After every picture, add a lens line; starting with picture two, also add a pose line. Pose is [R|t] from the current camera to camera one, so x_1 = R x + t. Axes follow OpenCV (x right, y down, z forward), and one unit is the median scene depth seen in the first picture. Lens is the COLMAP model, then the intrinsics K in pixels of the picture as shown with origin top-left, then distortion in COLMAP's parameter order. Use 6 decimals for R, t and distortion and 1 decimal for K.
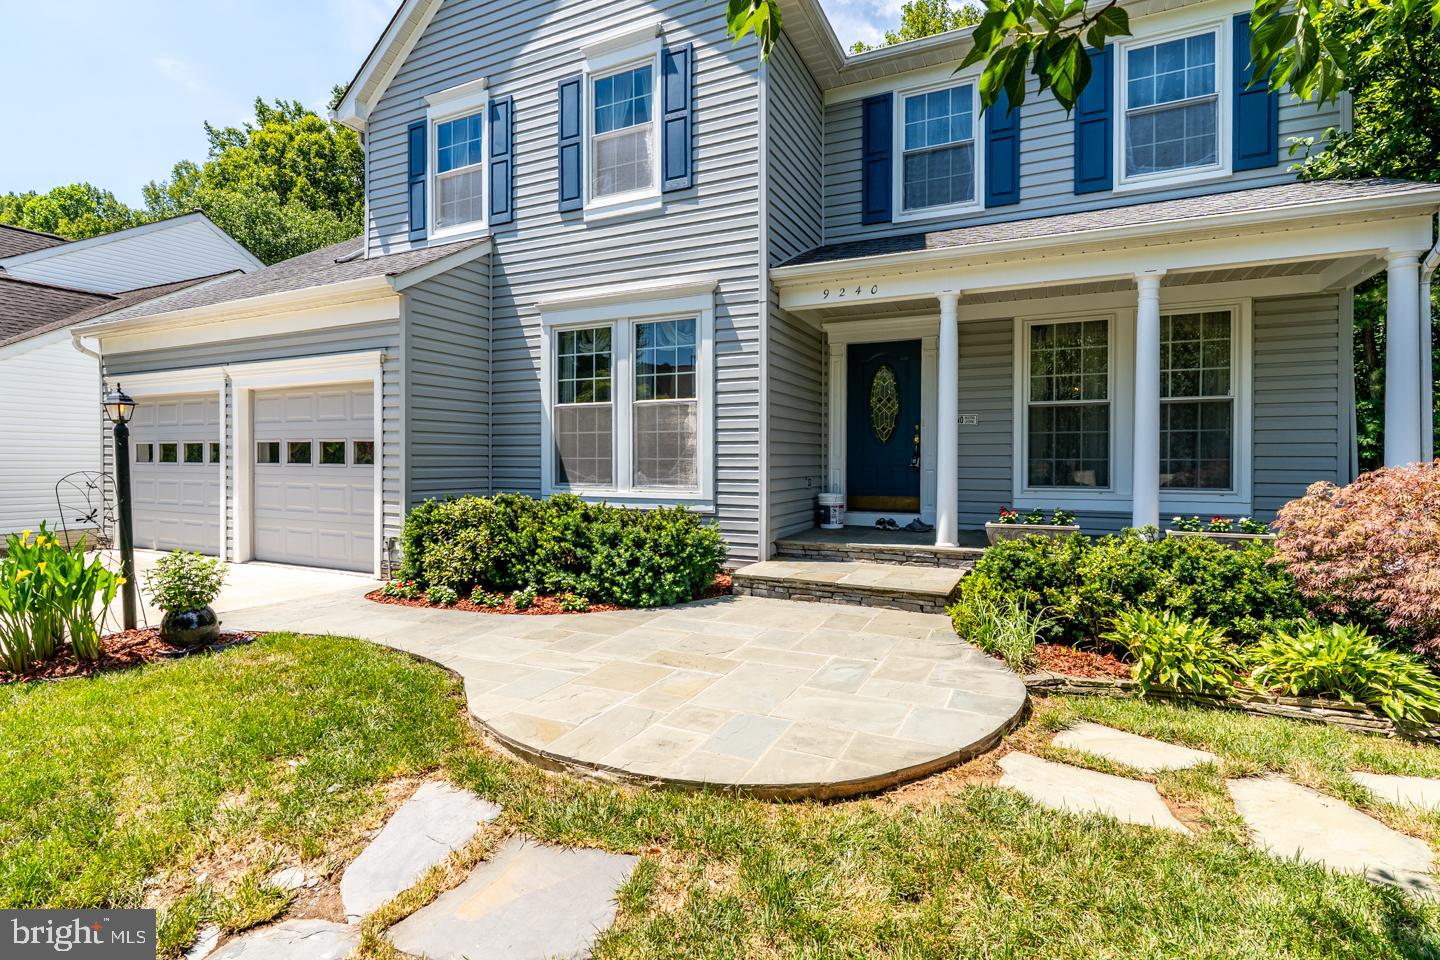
lens RADIAL K [[692.0, 0, 732.2], [0, 692.0, 468.9], [0, 0, 1]] dist [-0.008082, 0.002923]
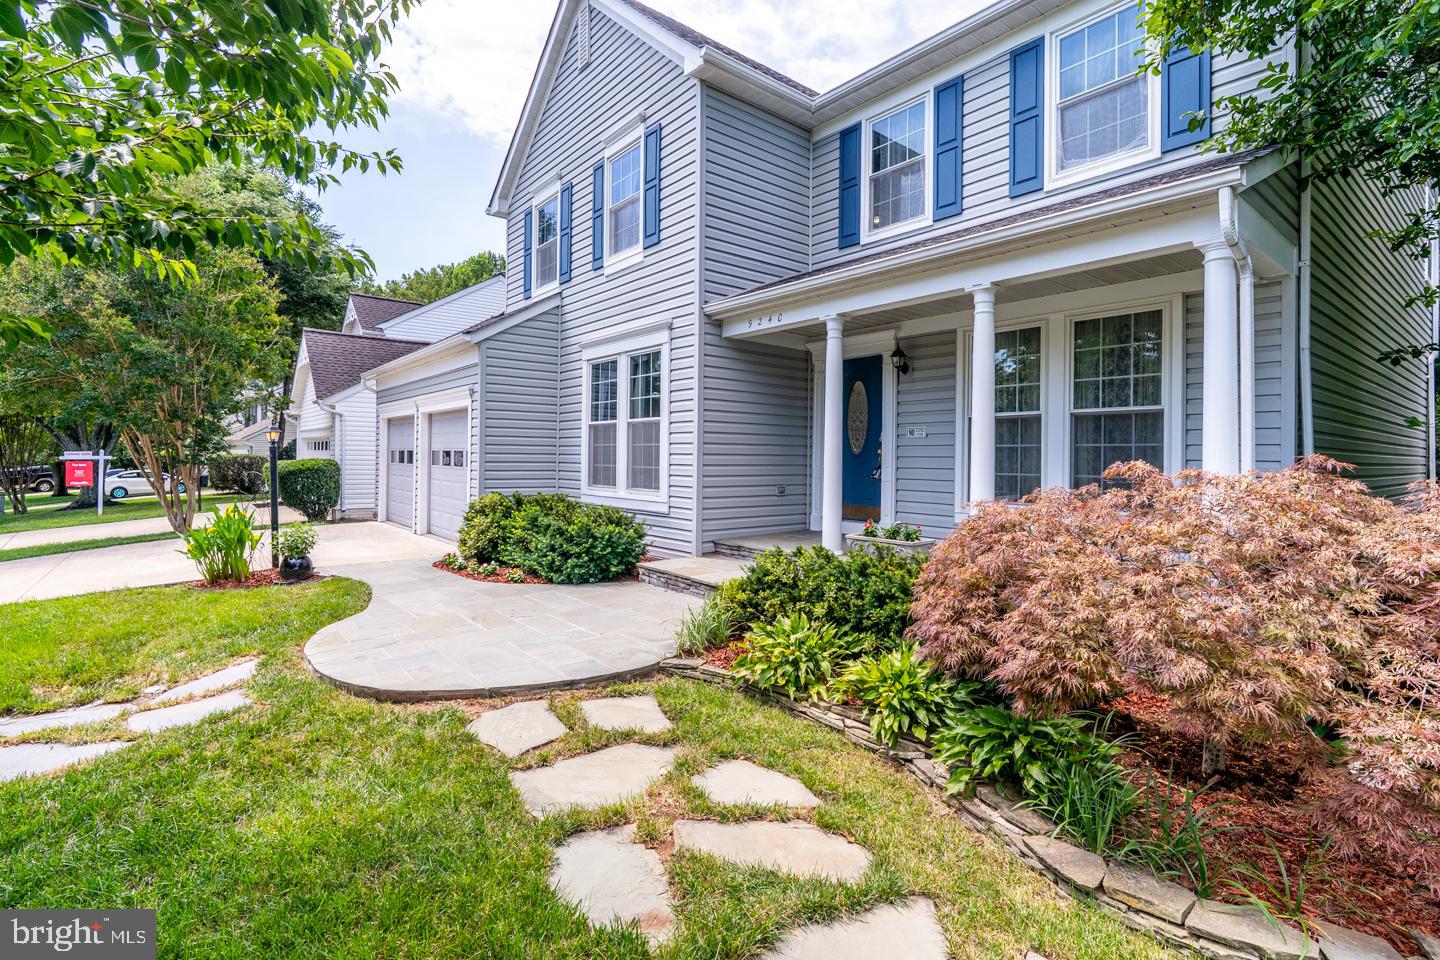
lens RADIAL K [[692.0, 0, 738.7], [0, 692.0, 453.1], [0, 0, 1]] dist [-0.008082, 0.002923]
pose [[0.904277, 0.006662, -0.426894, 0.562404], [-0.016319, 0.999687, -0.018966, -0.018750], [0.426634, 0.024117, 0.904103, -0.019996]]
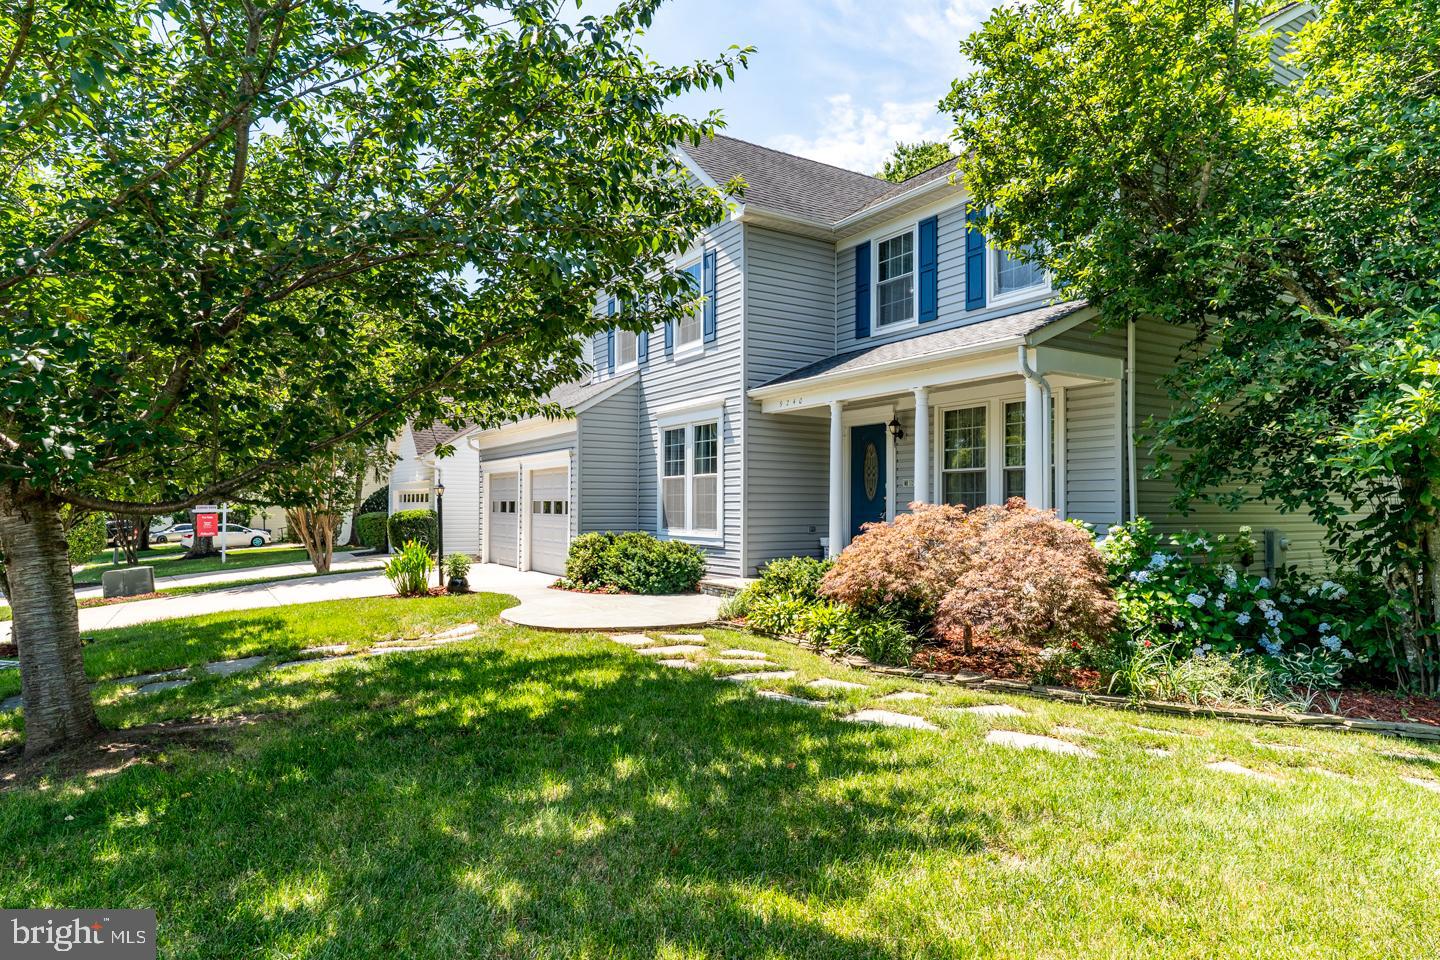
lens RADIAL K [[875.6, 0, 722.7], [0, 875.6, 489.5], [0, 0, 1]] dist [0.003176, 0.000025]
pose [[0.836052, -0.009330, -0.548571, 1.008296], [-0.011417, 0.999343, -0.034397, 0.001787], [0.548531, 0.035021, 0.835396, -0.620439]]
